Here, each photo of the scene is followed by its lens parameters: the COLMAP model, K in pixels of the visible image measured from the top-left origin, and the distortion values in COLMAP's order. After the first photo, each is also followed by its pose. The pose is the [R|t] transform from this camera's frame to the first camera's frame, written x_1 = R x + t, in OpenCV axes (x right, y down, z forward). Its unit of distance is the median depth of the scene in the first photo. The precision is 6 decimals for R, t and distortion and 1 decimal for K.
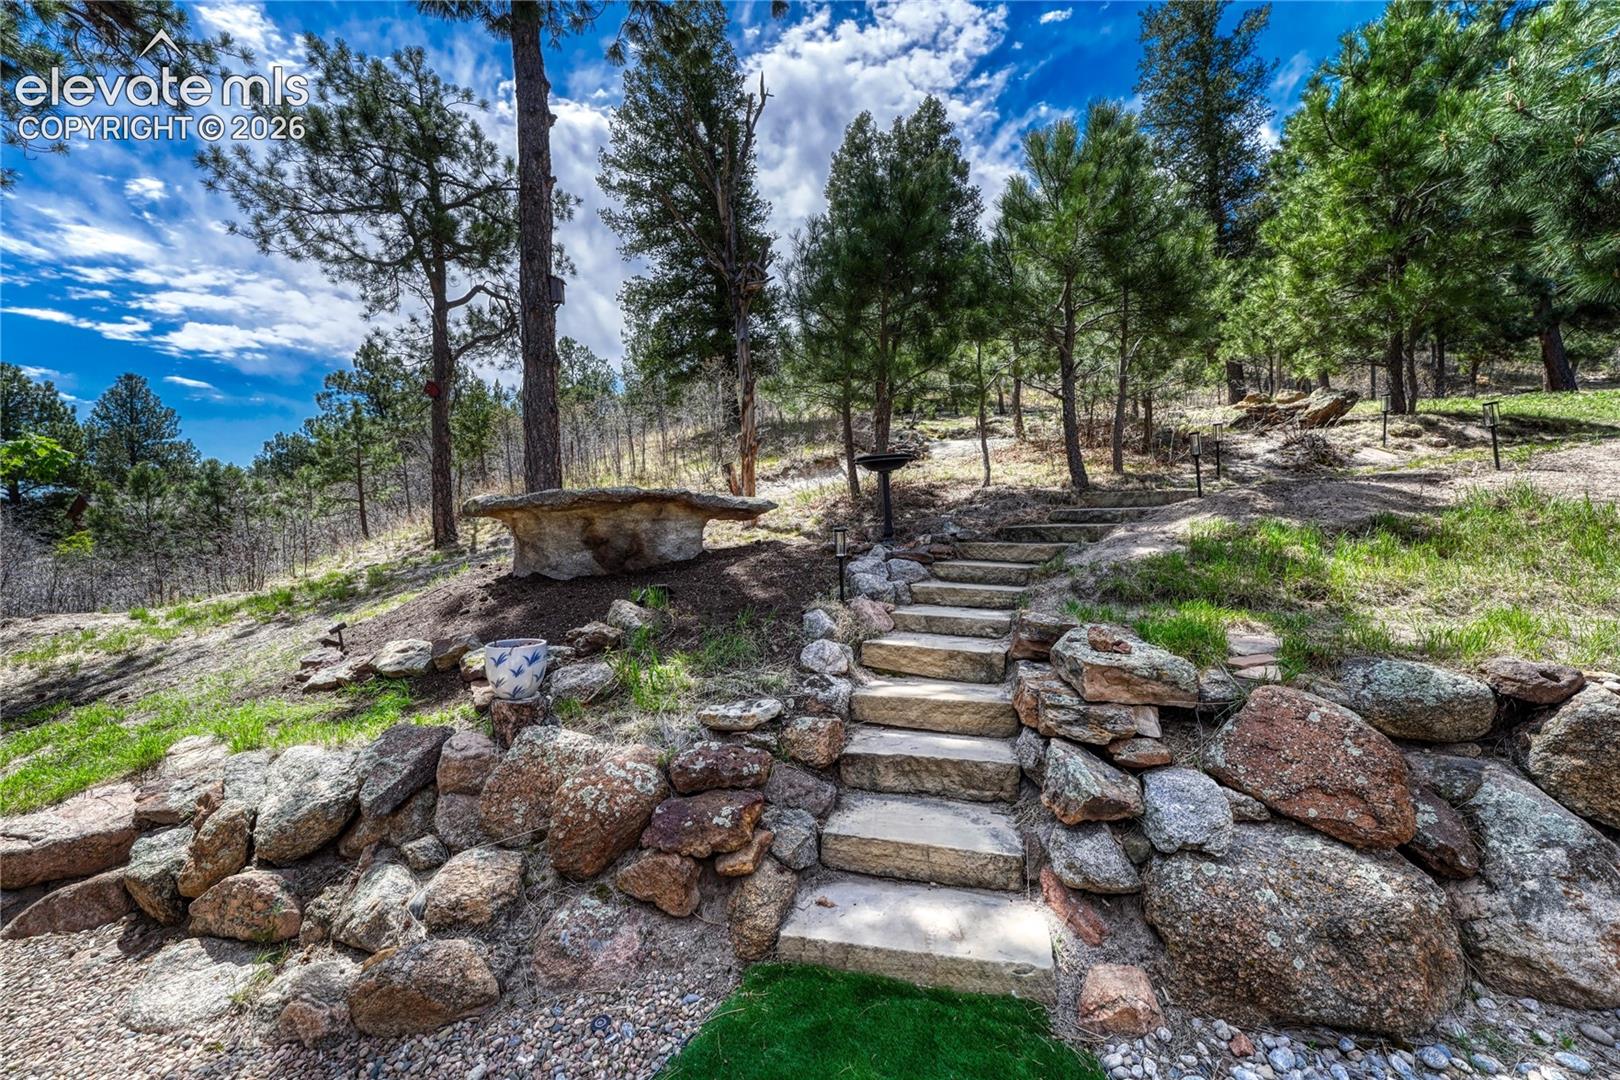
lens RADIAL K [[654.7, 0, 802.9], [0, 654.7, 545.1], [0, 0, 1]] dist [-0.002329, 0.000512]
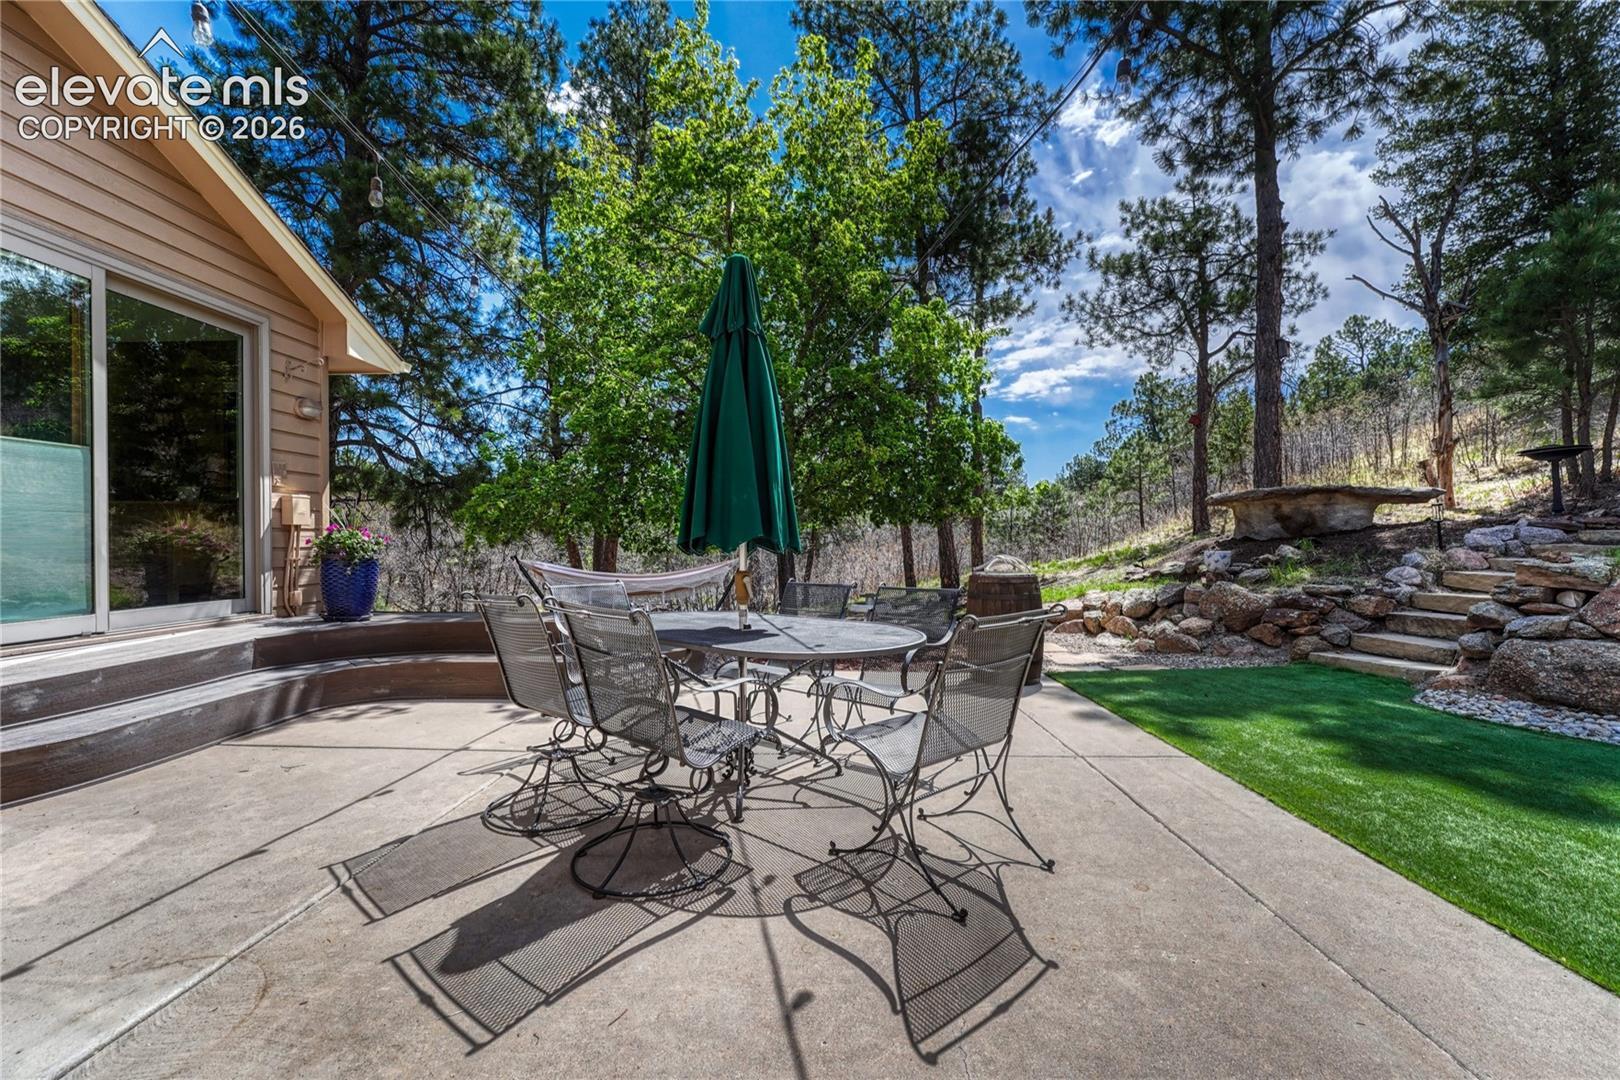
lens RADIAL K [[654.7, 0, 800.2], [0, 654.7, 545.6], [0, 0, 1]] dist [-0.002329, 0.000512]
pose [[0.488182, 0.022722, -0.872446, 0.226502], [-0.028404, 0.999545, 0.010138, 0.034505], [0.872279, 0.019832, 0.488606, -0.379206]]
